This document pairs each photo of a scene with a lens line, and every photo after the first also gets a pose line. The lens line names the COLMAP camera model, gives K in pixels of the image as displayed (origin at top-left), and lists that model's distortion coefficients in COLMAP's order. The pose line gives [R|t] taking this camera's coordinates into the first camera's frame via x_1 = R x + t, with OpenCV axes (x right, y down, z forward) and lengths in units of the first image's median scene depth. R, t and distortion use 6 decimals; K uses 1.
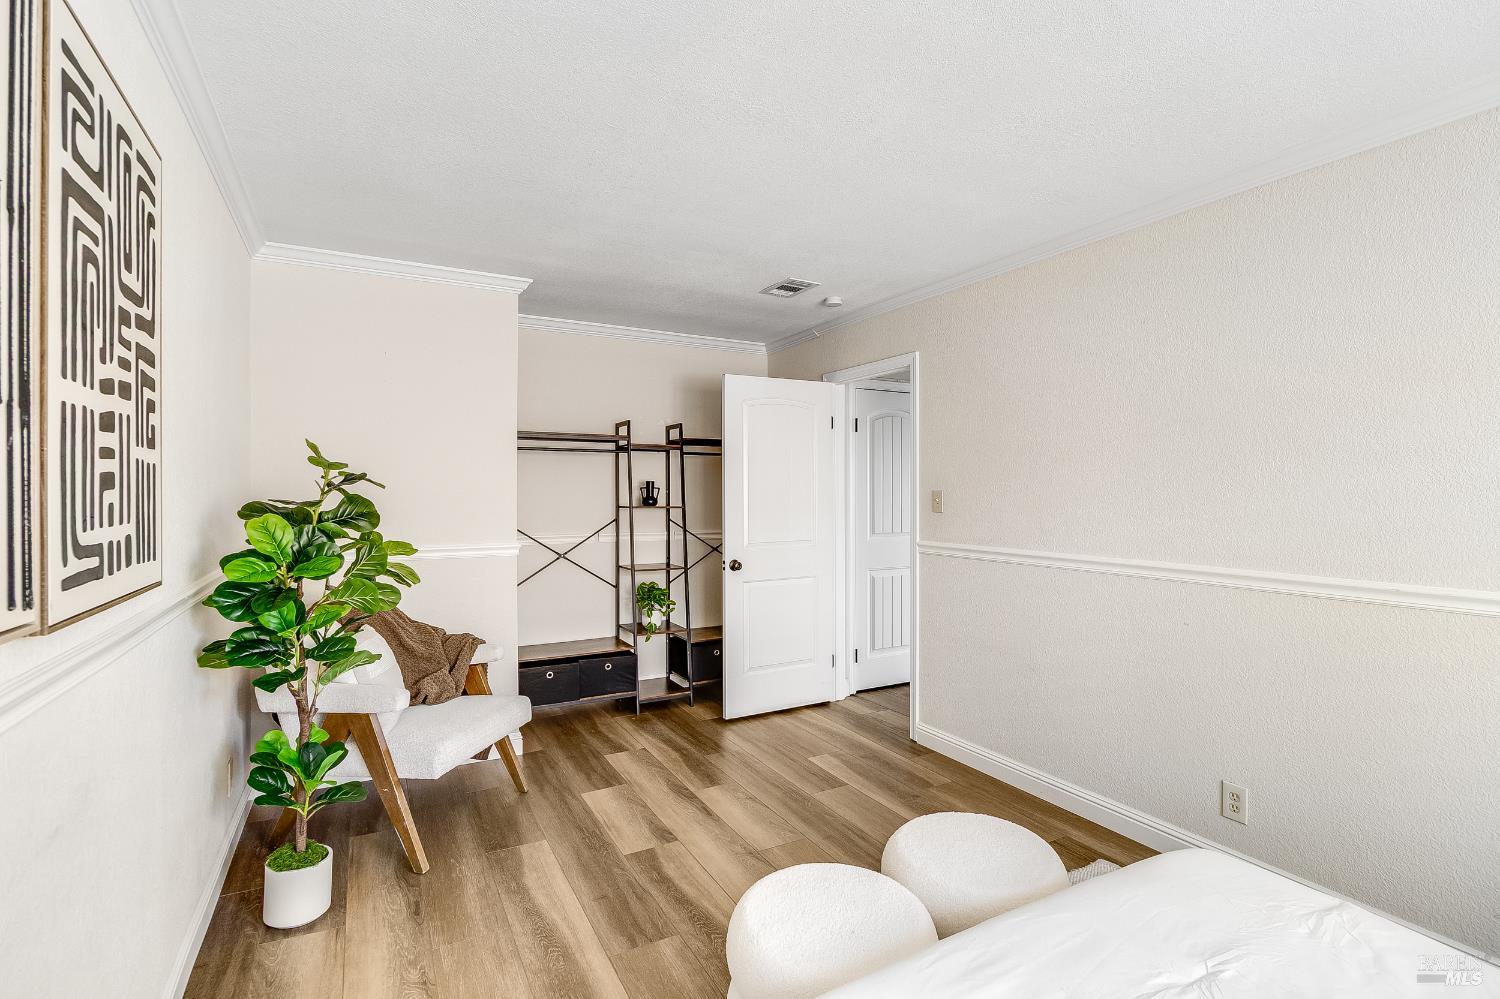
lens RADIAL K [[711.1, 0, 762.8], [0, 711.1, 479.1], [0, 0, 1]] dist [0.001326, -0.000657]
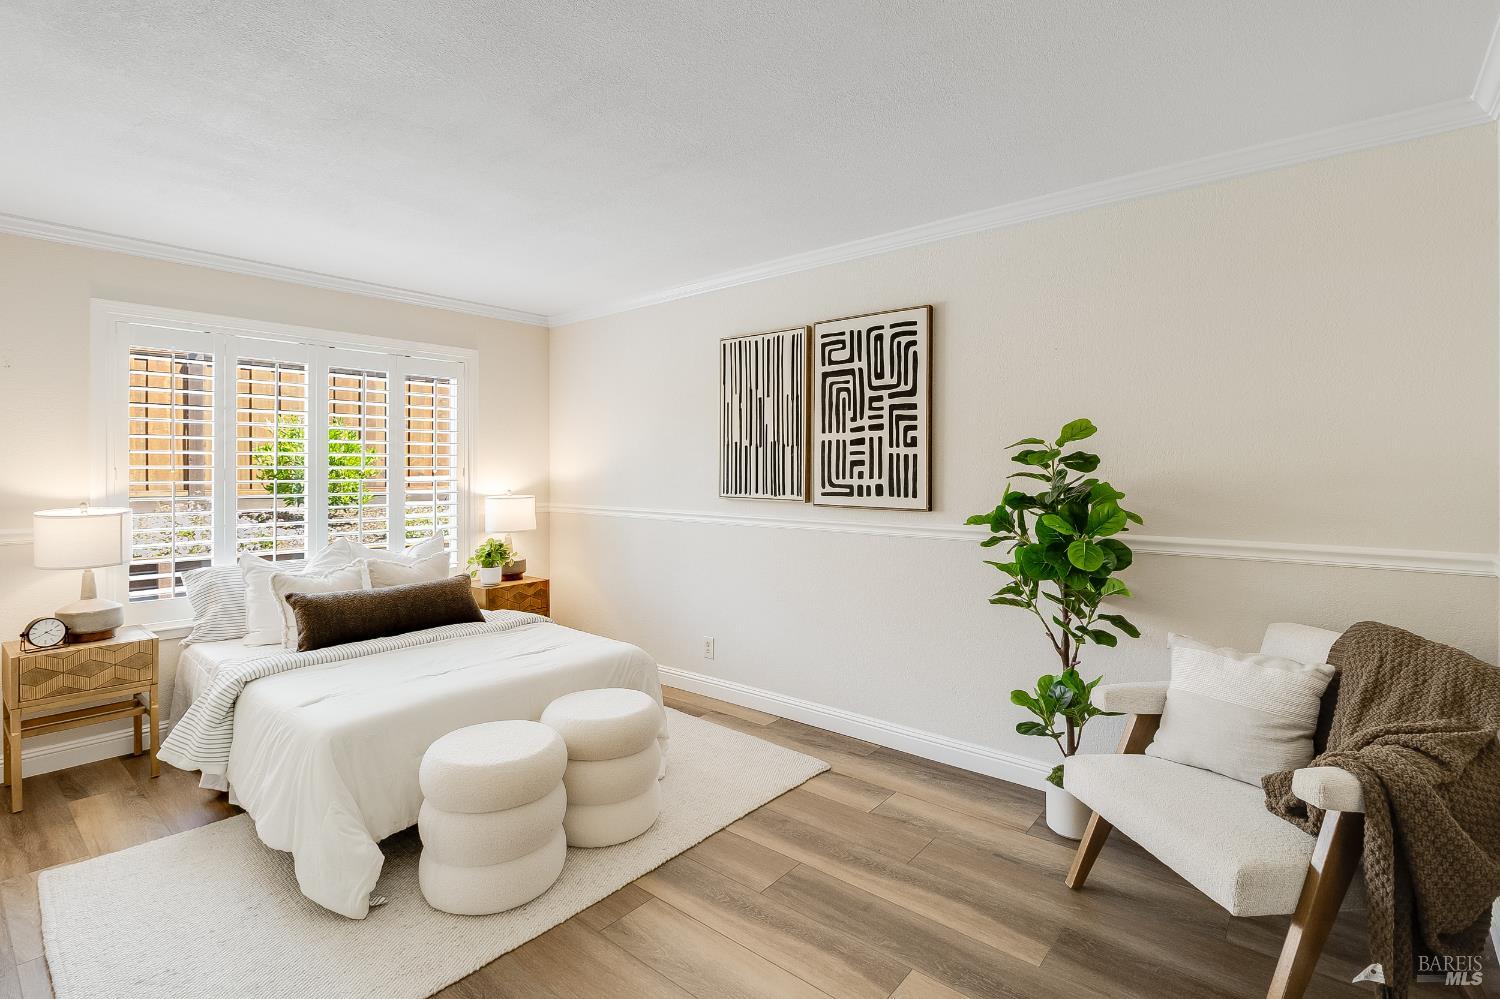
lens RADIAL K [[711.1, 0, 762.8], [0, 711.1, 479.1], [0, 0, 1]] dist [0.001326, -0.000657]
pose [[-0.929570, 0.000382, -0.368645, 0.266814], [-0.000876, 0.999994, 0.003246, 0.032927], [0.368645, 0.003340, -0.929564, 2.010580]]
